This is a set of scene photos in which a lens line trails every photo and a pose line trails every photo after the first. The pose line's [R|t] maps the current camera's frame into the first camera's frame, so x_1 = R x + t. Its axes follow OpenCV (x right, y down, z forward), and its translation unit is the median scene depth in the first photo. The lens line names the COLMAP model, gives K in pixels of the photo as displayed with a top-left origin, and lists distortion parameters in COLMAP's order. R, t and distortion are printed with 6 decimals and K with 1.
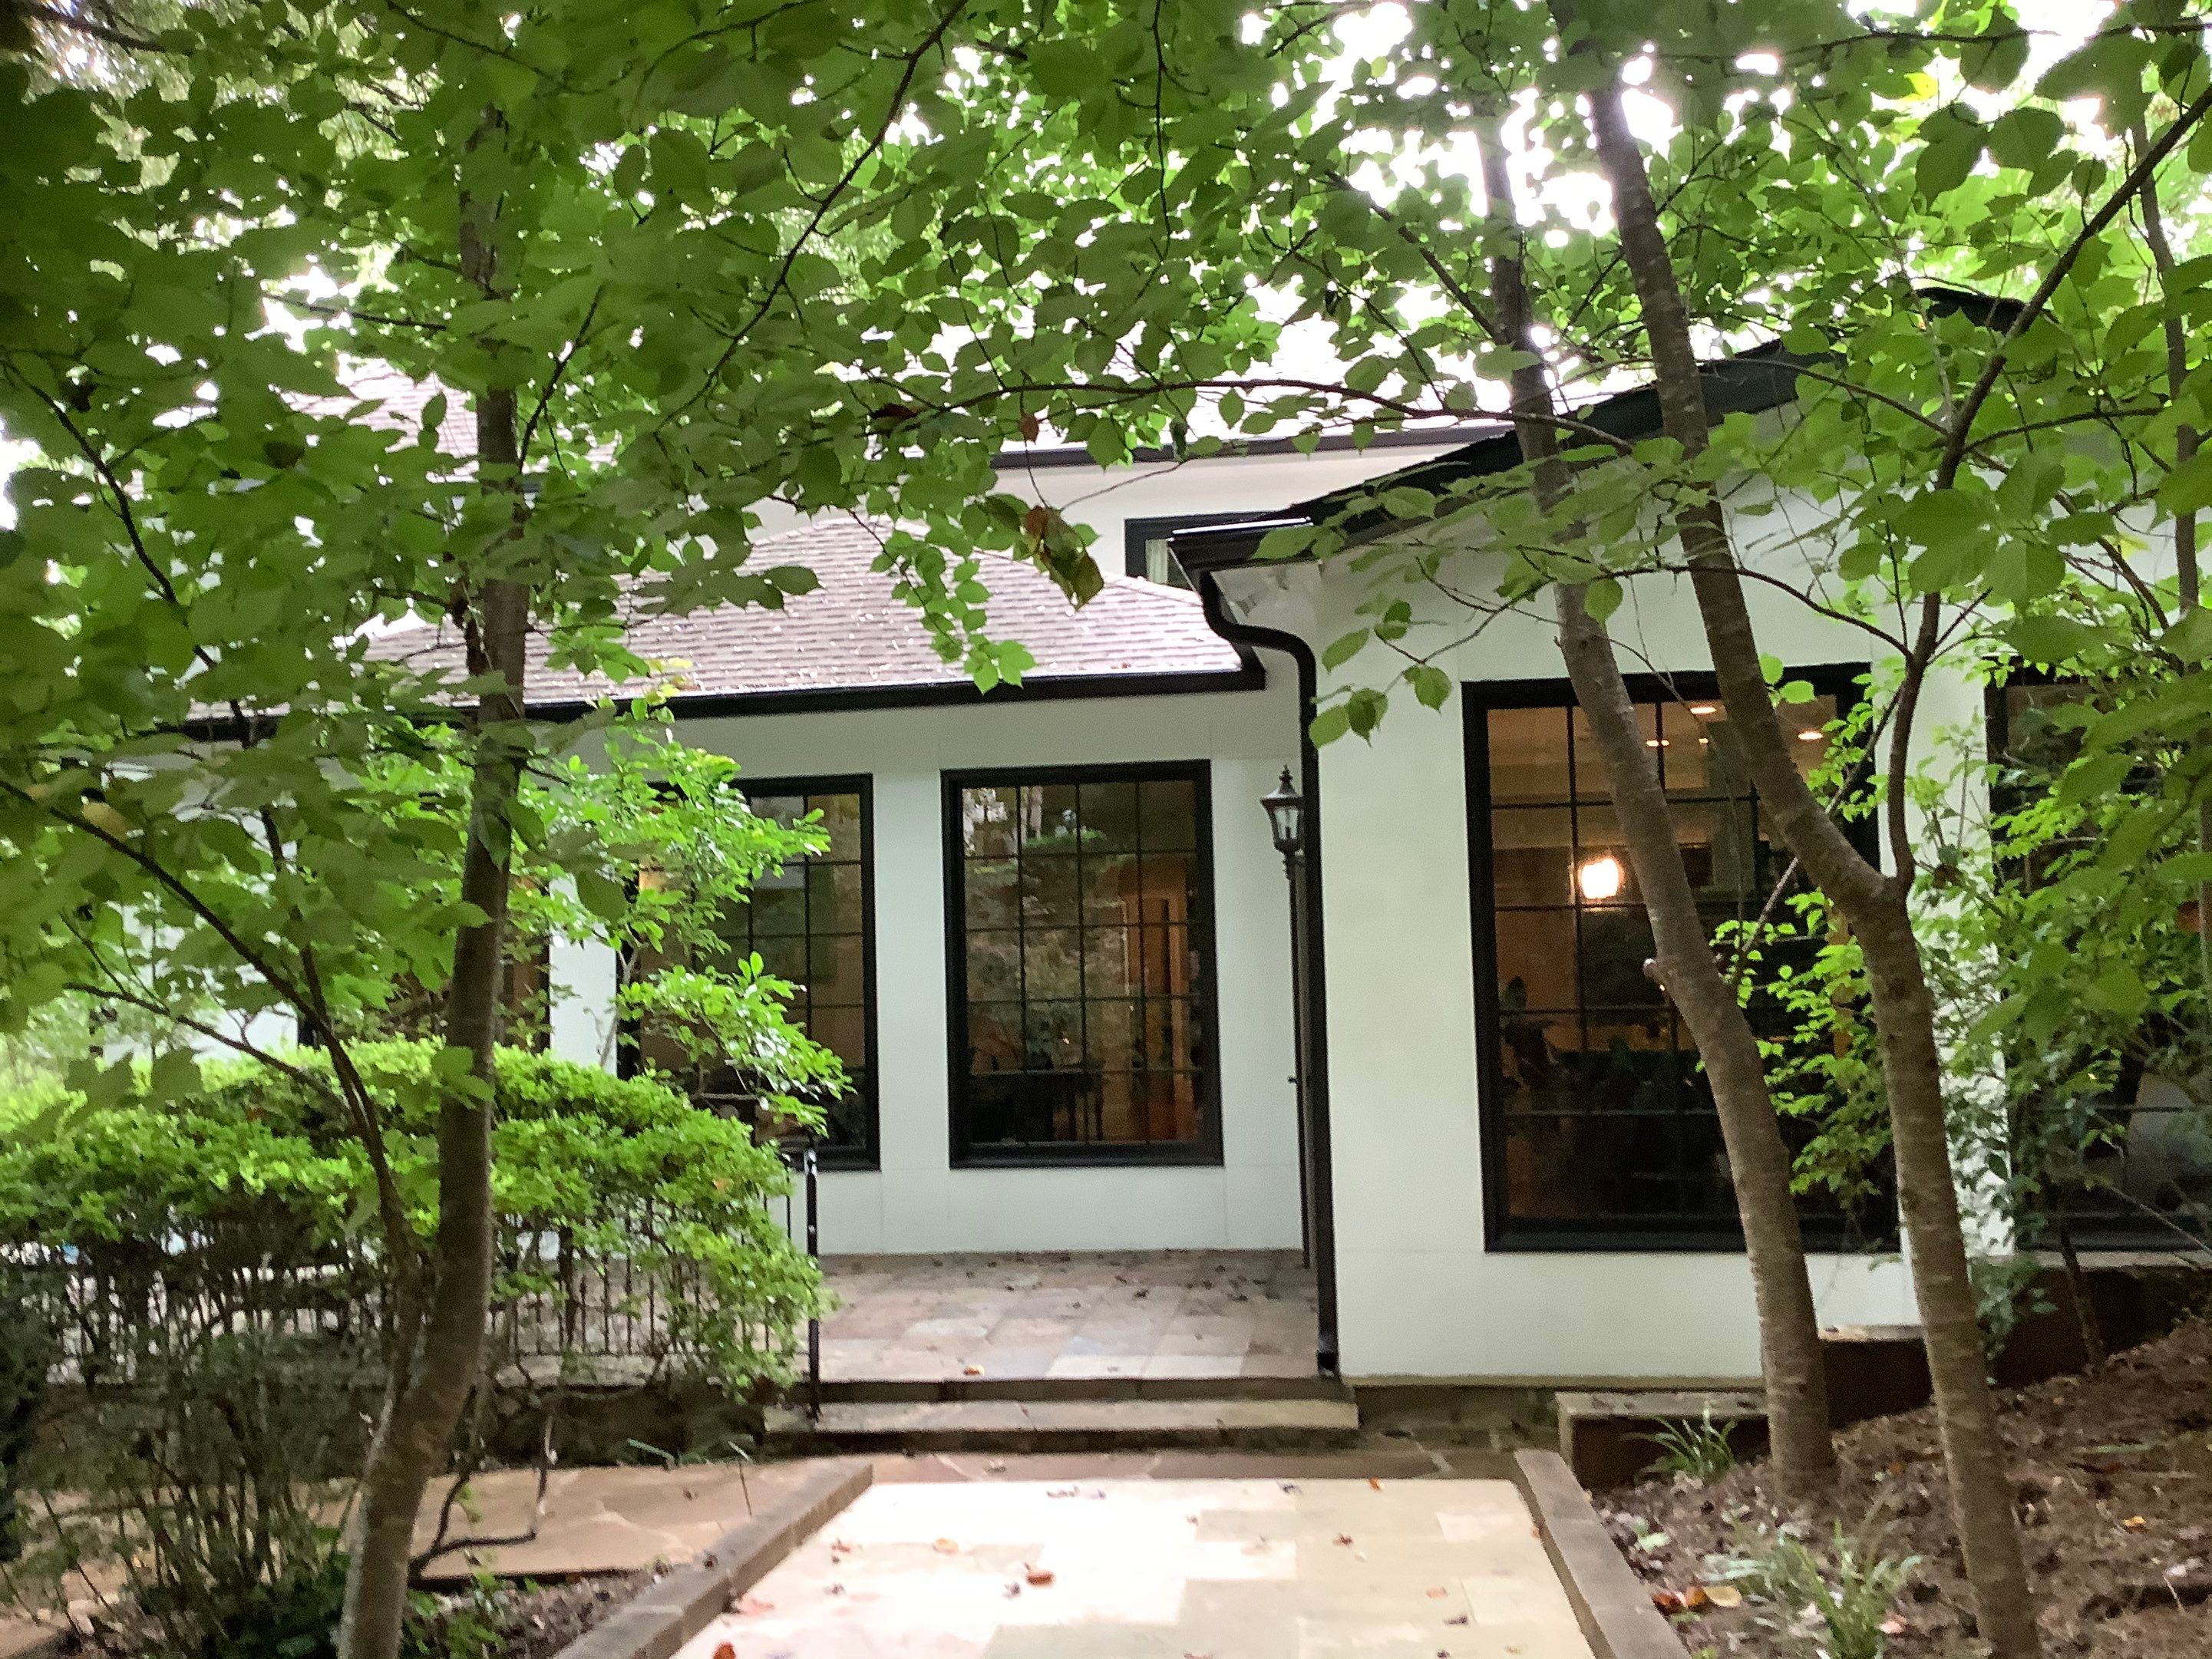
lens RADIAL K [[1926.0, 0, 1106.0], [0, 1926.0, 829.5], [0, 0, 1]] dist [-0.001743, -0.005398]
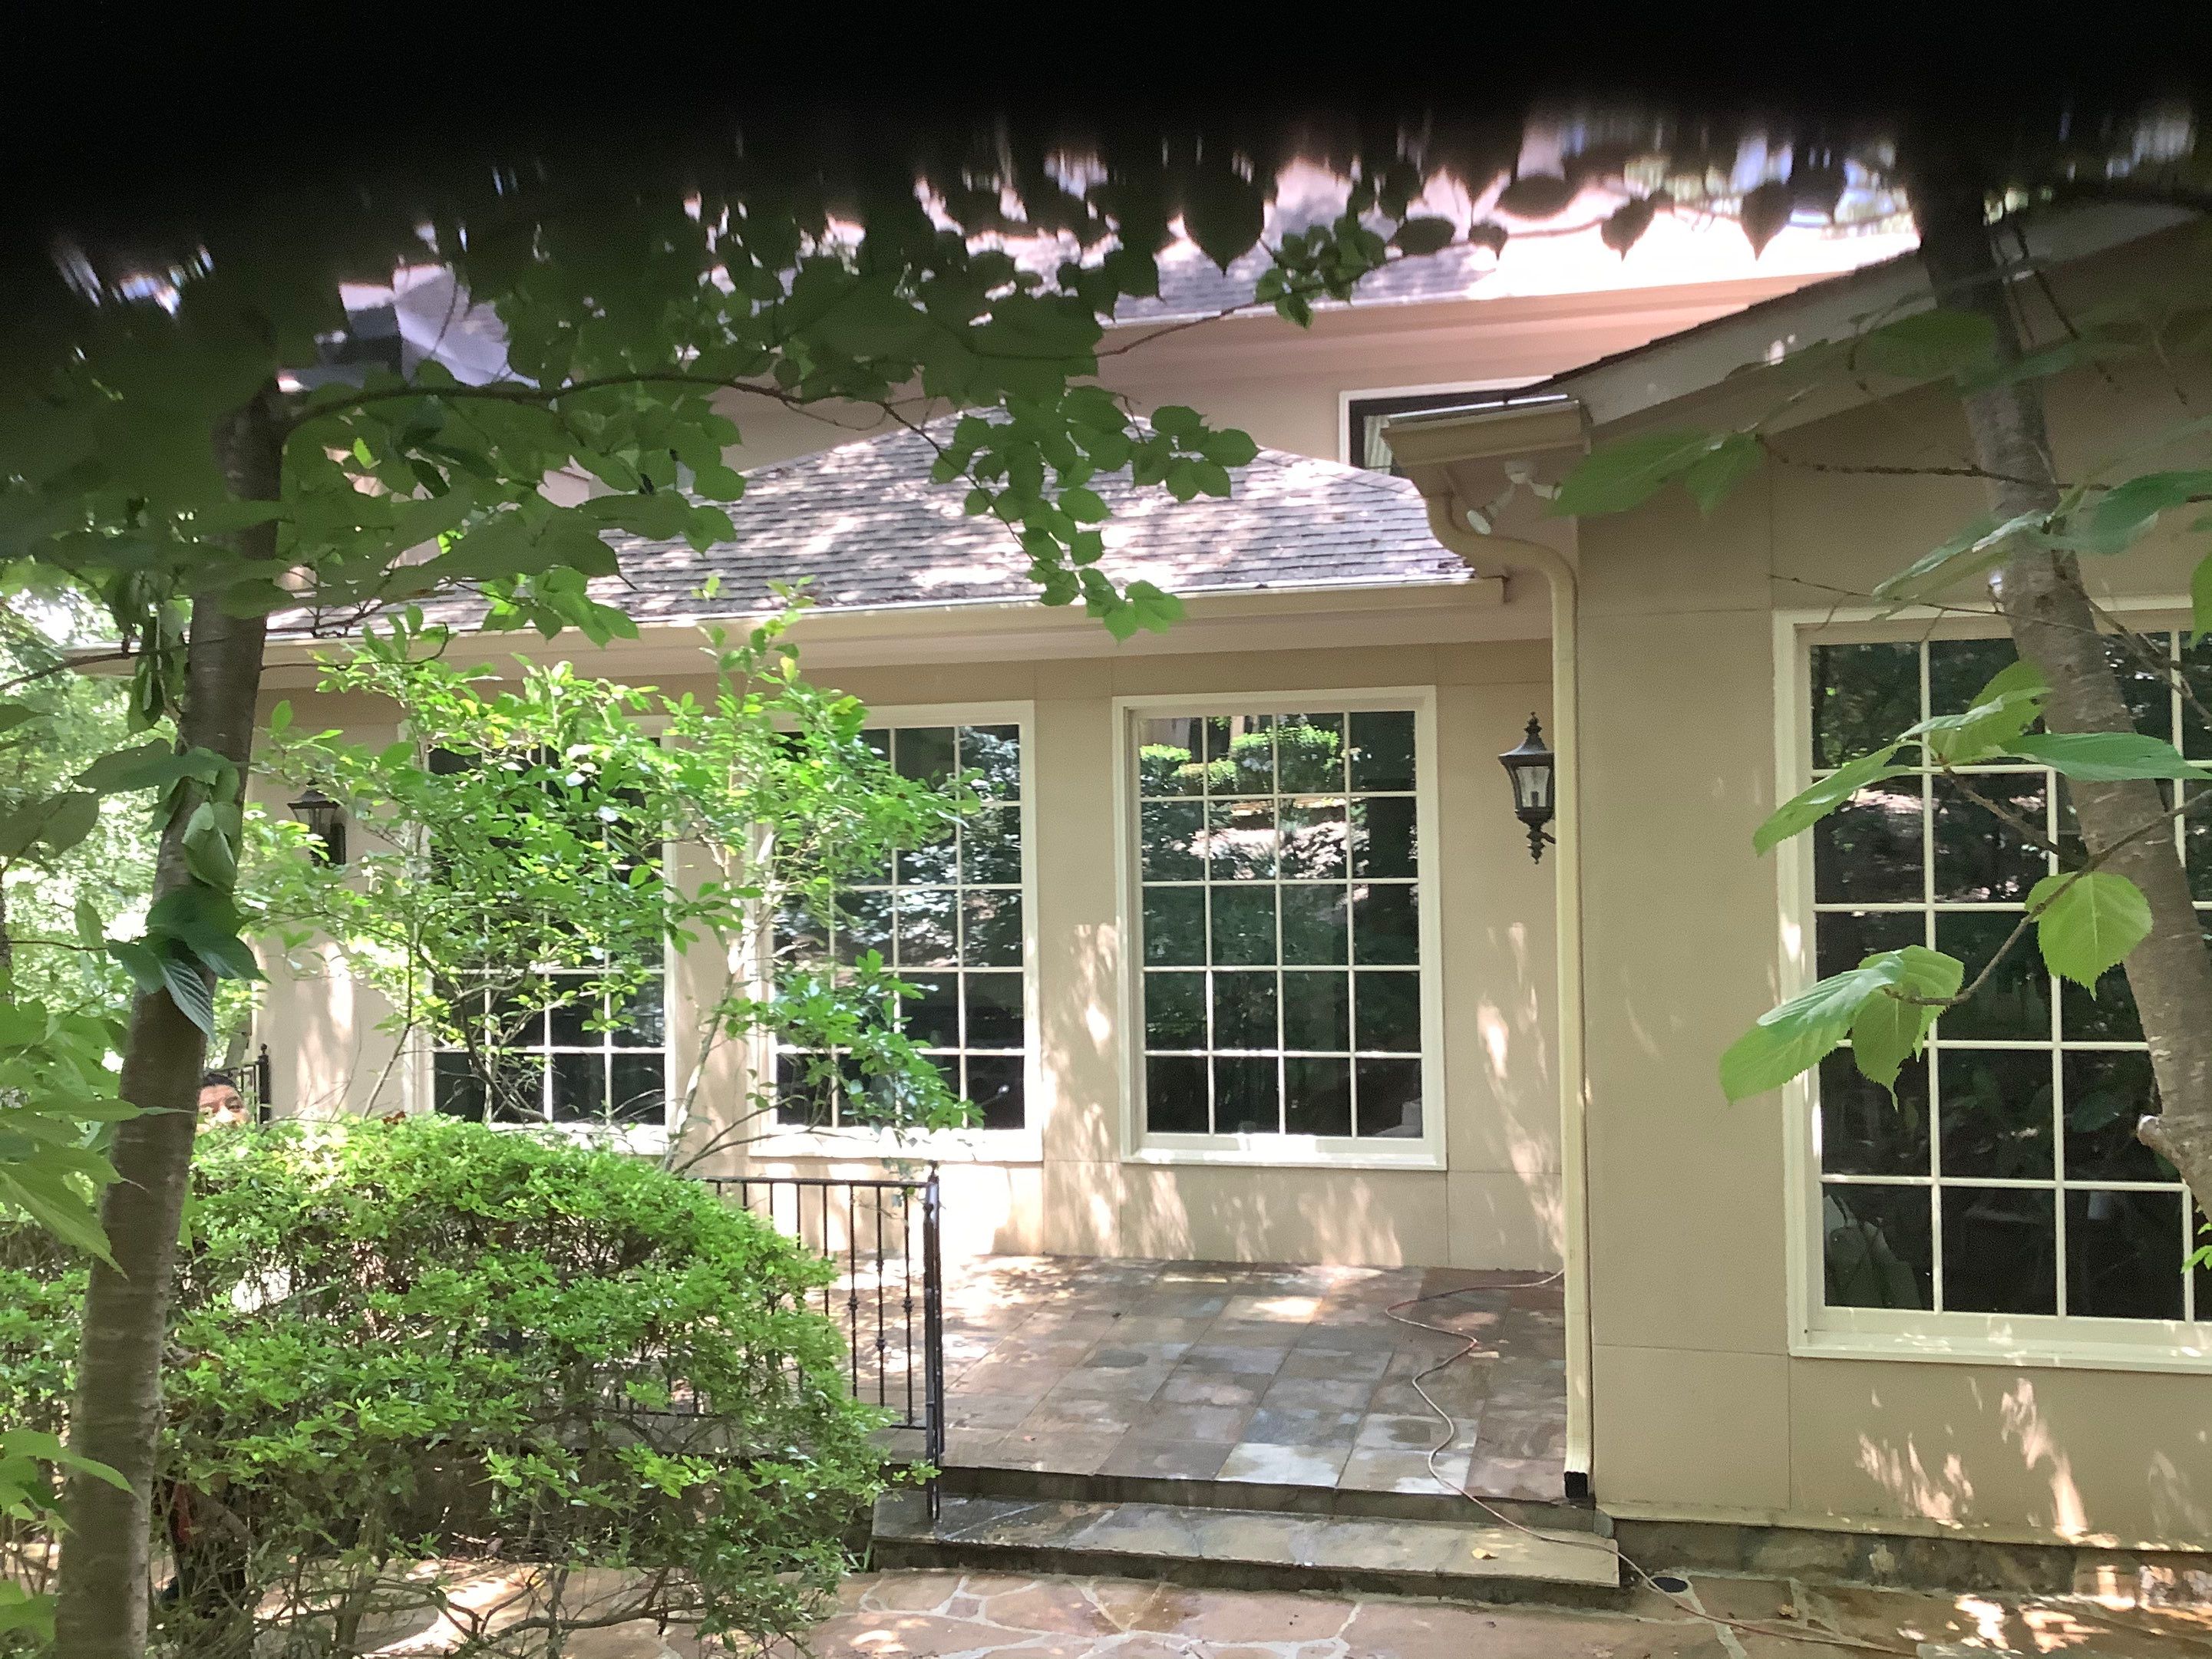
lens RADIAL K [[1926.0, 0, 1106.0], [0, 1926.0, 829.5], [0, 0, 1]] dist [-0.001743, -0.005398]
pose [[0.992397, 0.005319, -0.122966, 0.019004], [0.001817, 0.998324, 0.057850, -0.033383], [0.123068, -0.057634, 0.990723, 0.213710]]
